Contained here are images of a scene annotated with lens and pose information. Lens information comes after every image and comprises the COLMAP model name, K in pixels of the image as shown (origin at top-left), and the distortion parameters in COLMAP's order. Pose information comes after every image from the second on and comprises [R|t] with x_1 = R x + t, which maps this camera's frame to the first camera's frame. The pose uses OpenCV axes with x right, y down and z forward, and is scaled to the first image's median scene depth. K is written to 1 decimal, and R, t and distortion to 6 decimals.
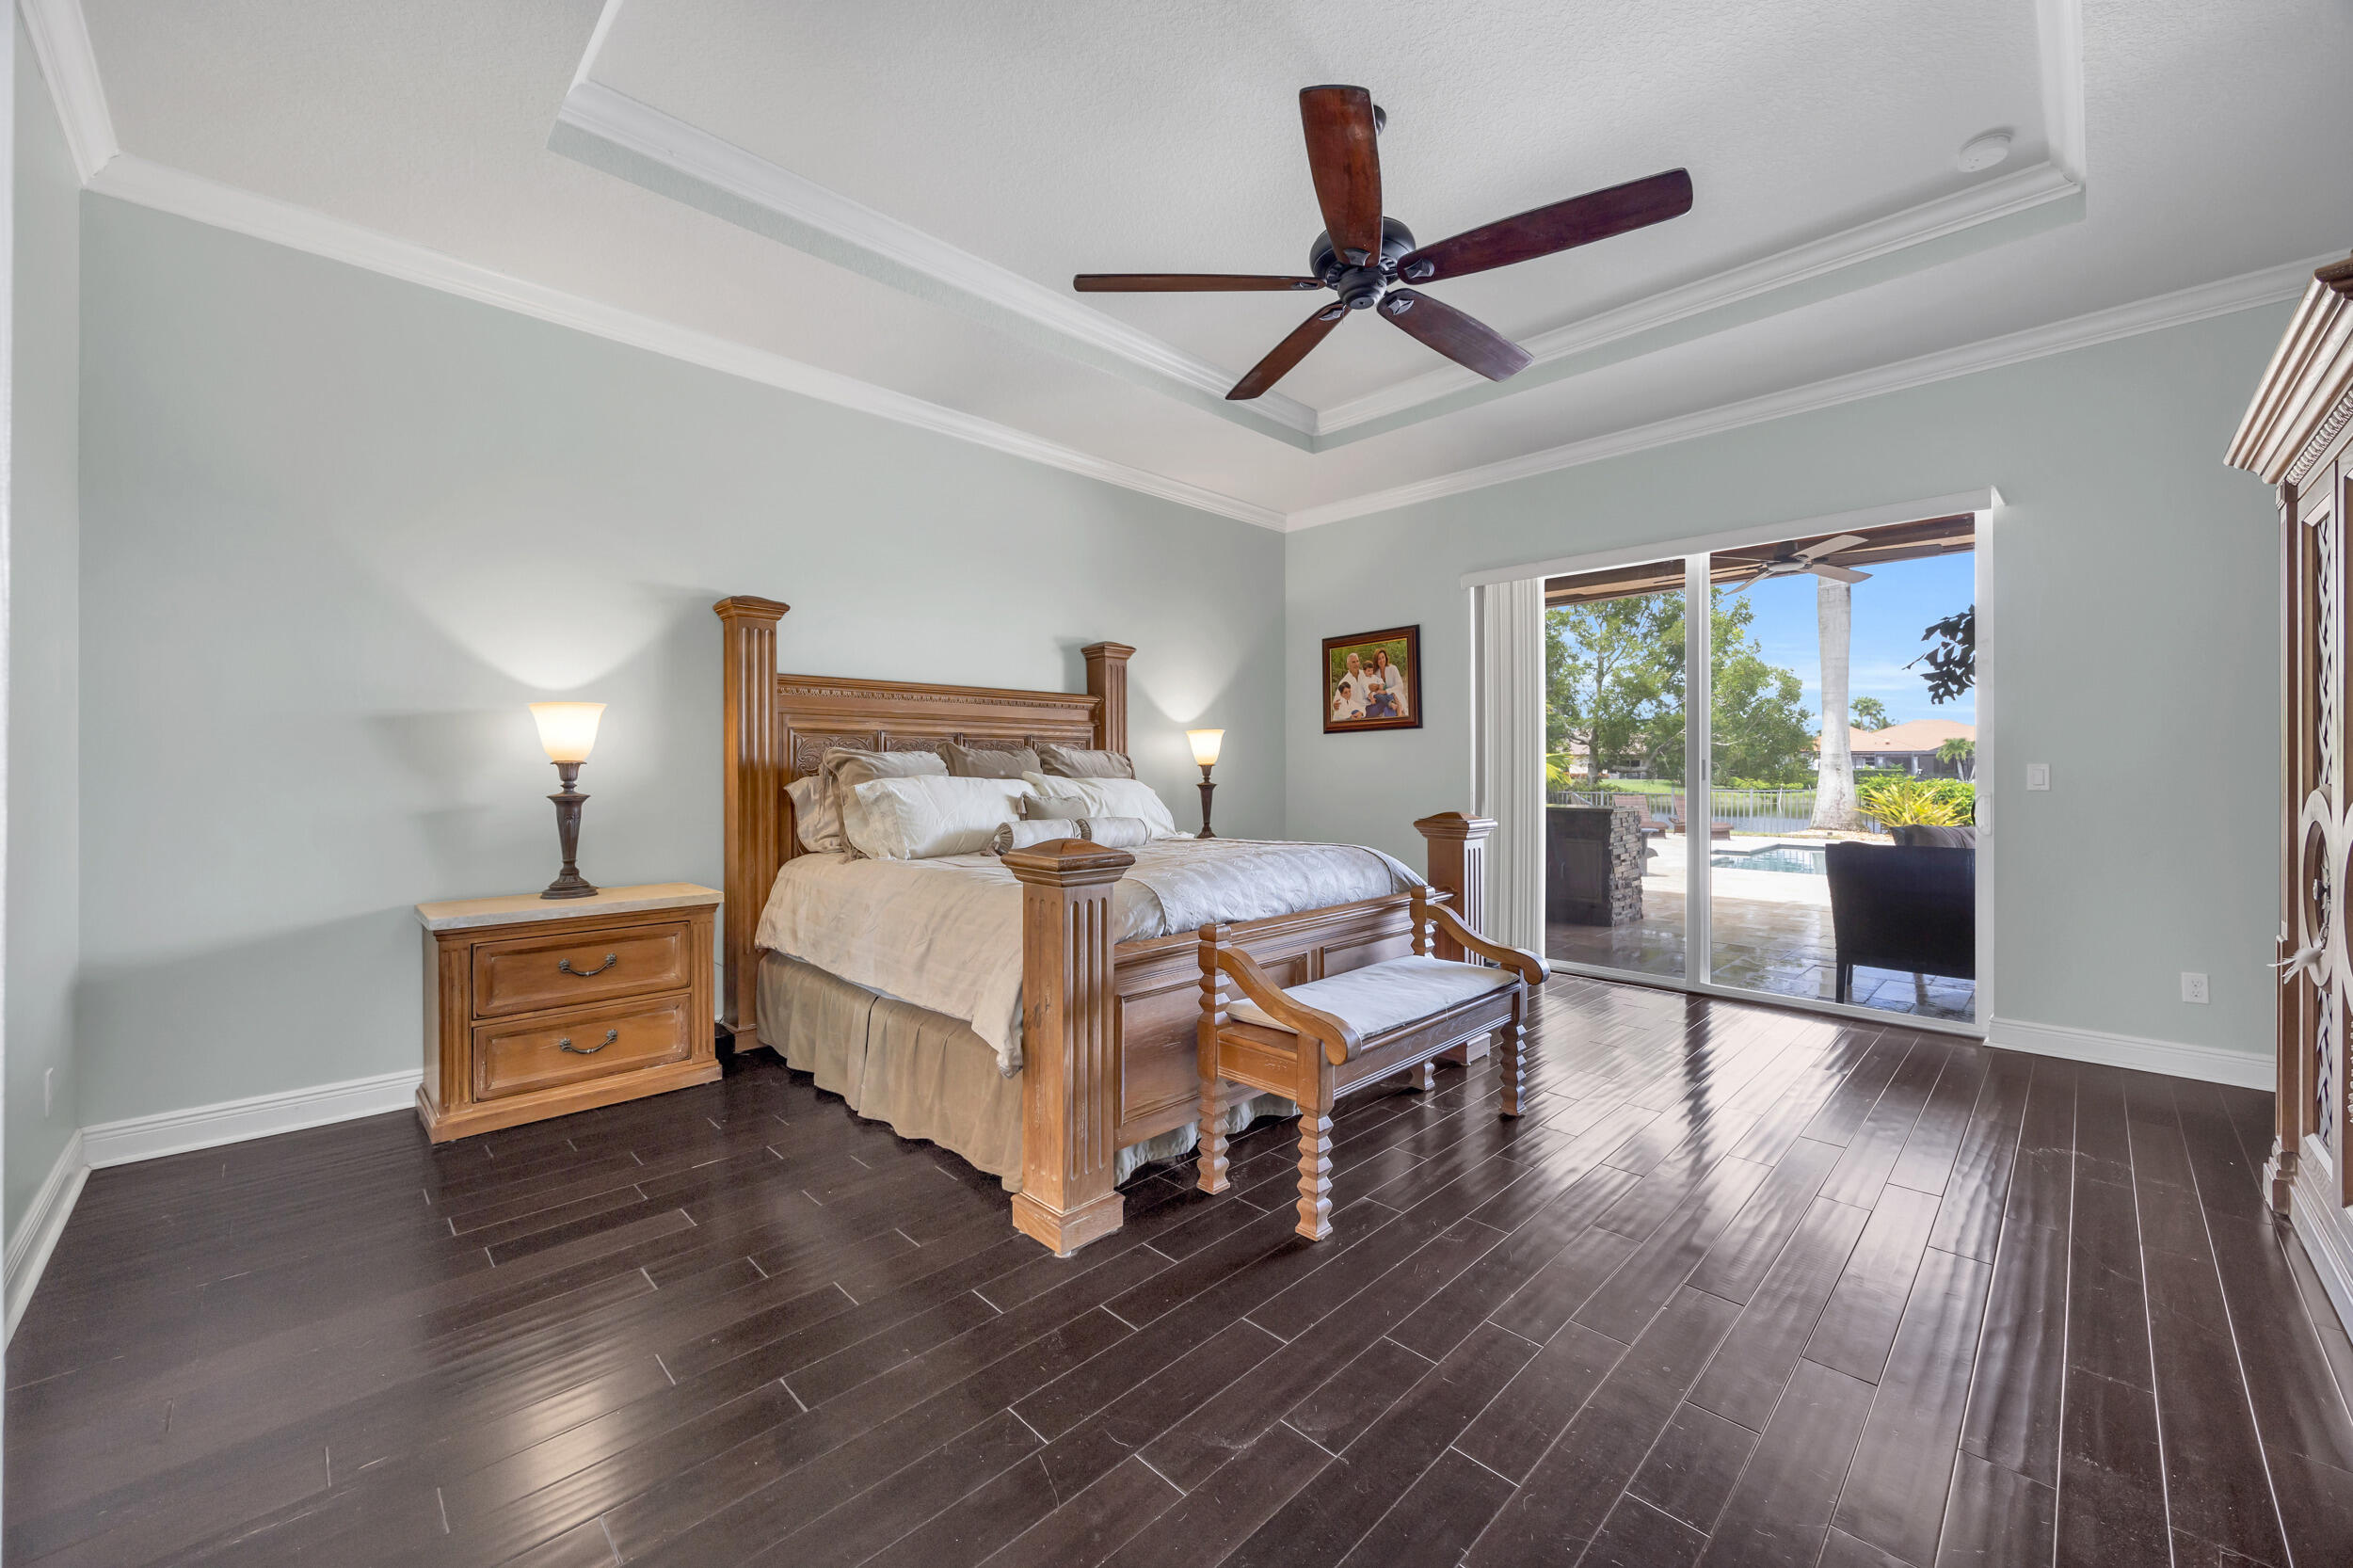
lens RADIAL K [[918.5, 0, 1170.4], [0, 918.5, 770.1], [0, 0, 1]] dist [0.000329, -0.000137]
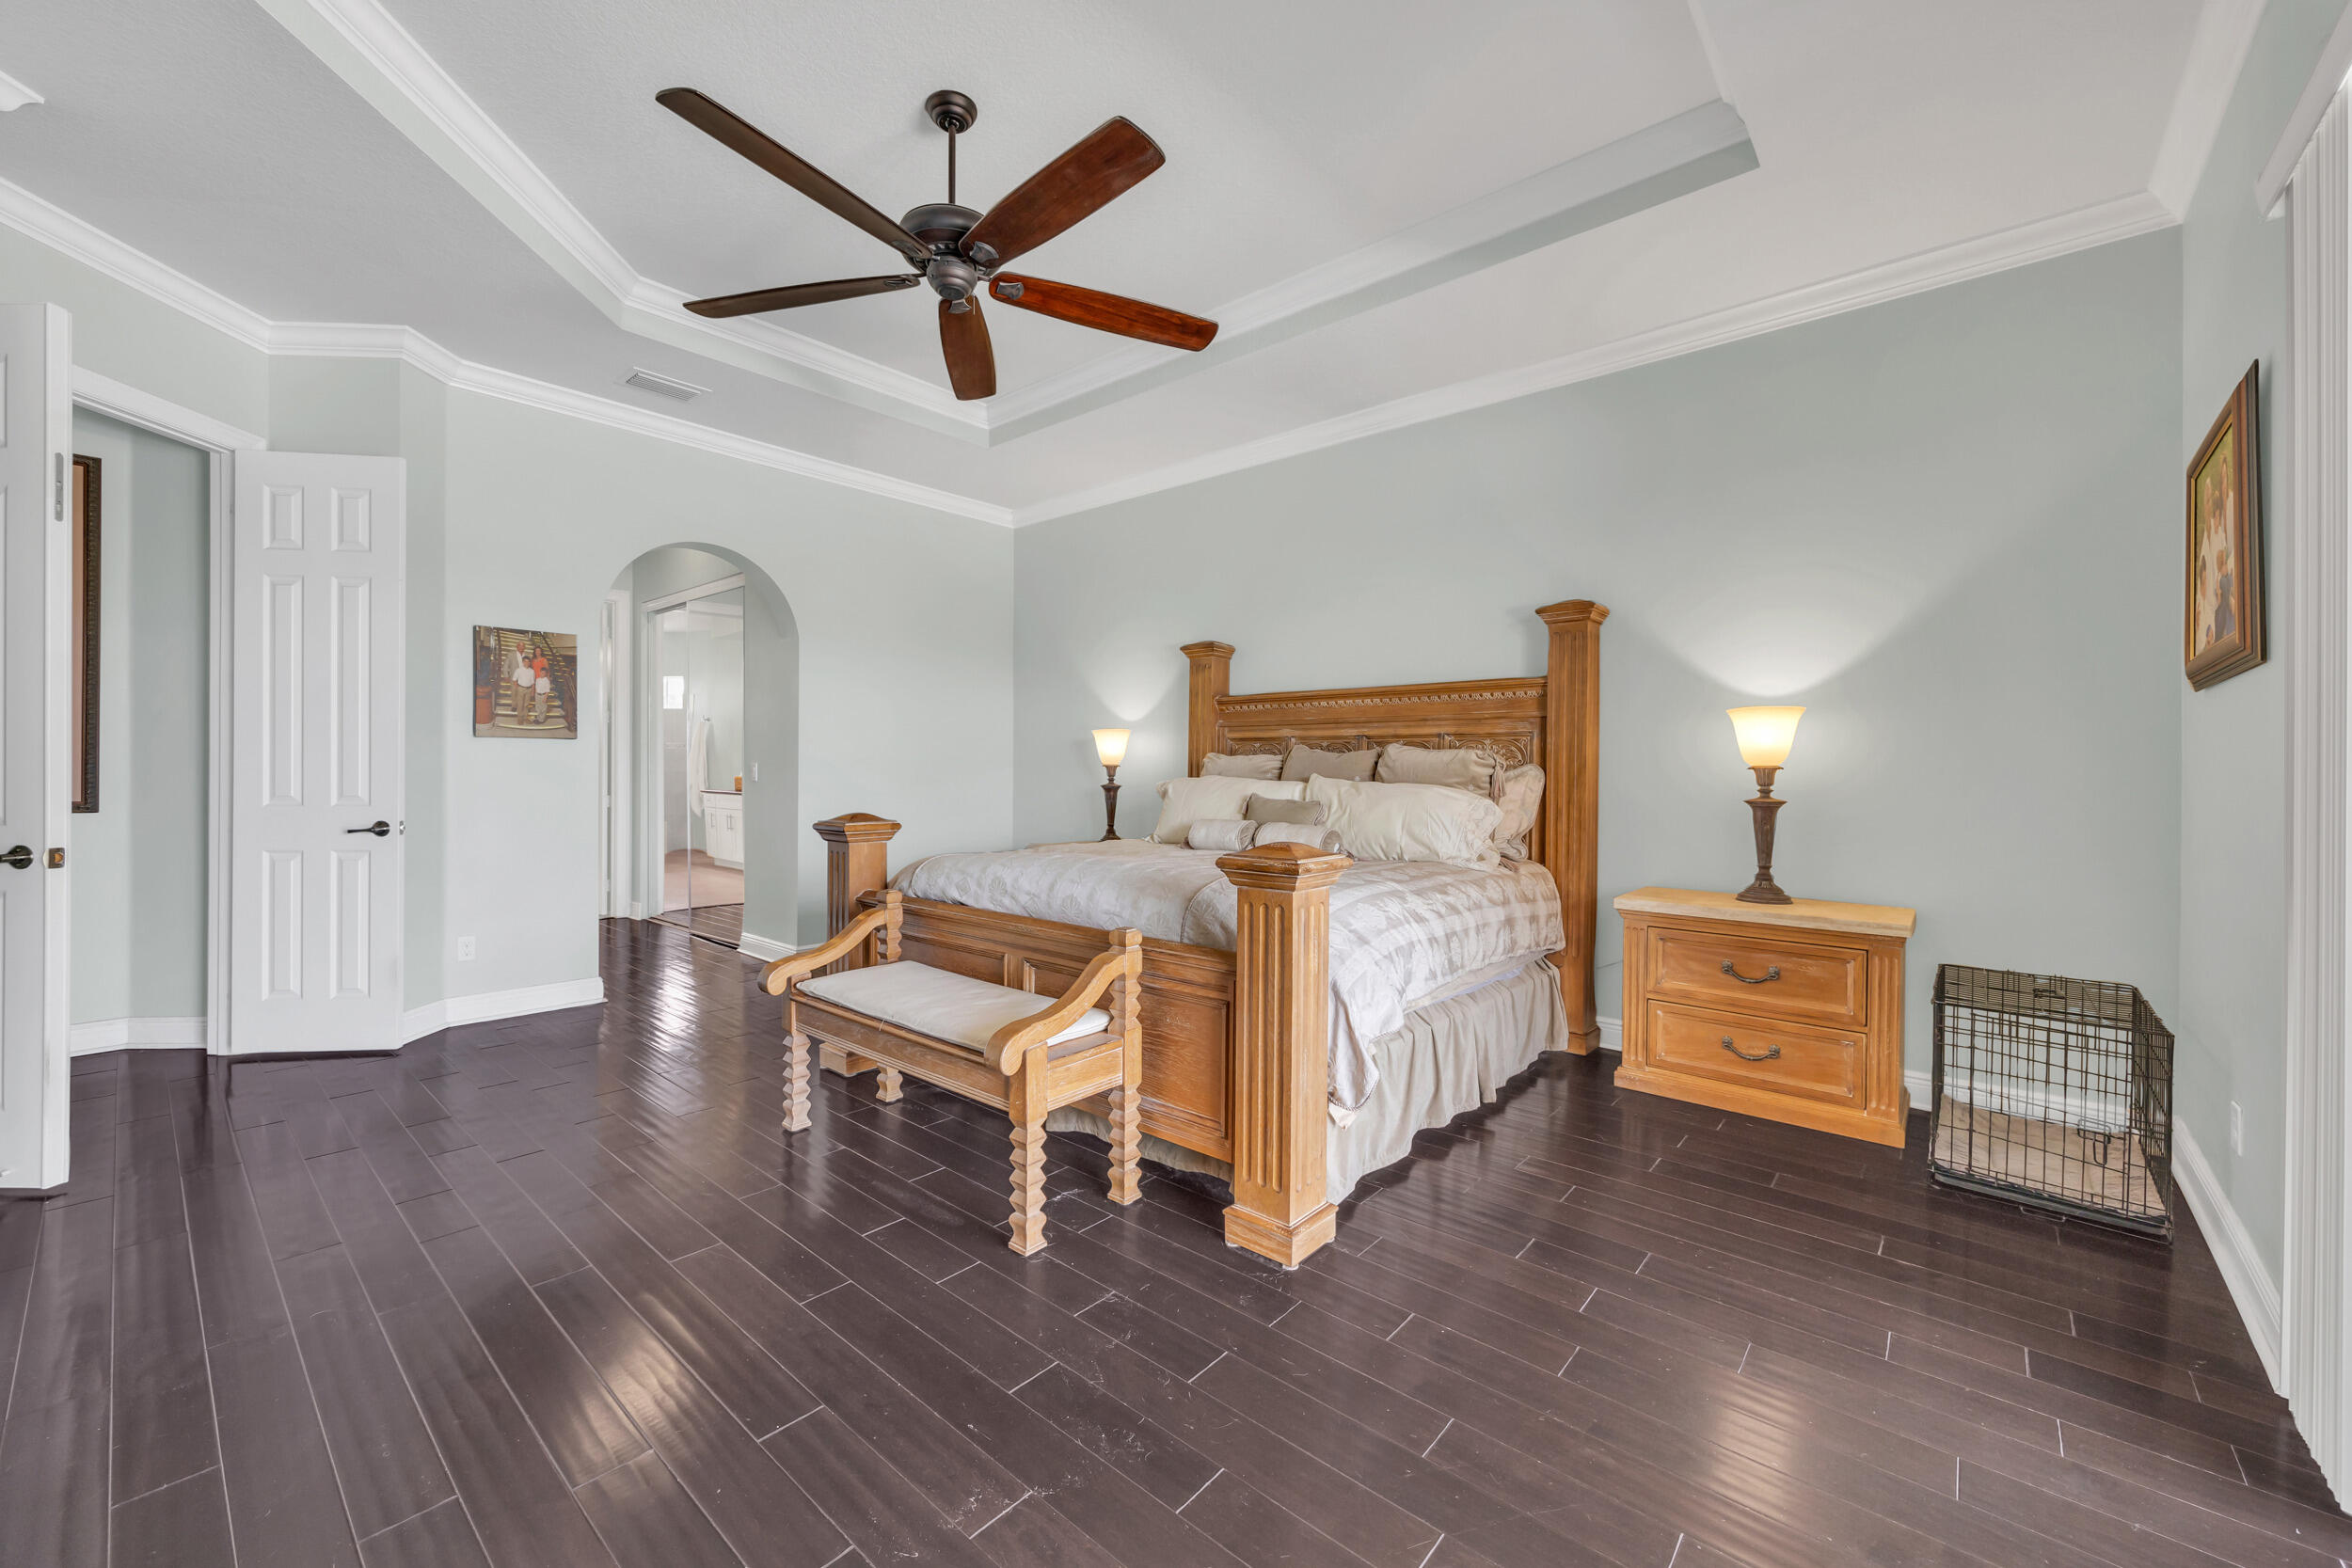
lens RADIAL K [[918.1, 0, 1169.9], [0, 918.1, 770.1], [0, 0, 1]] dist [0.000329, -0.000137]
pose [[0.086975, 0.001202, -0.996210, 0.291813], [-0.008439, 0.999964, 0.000470, -0.000438], [0.996175, 0.008366, 0.086982, 0.277991]]
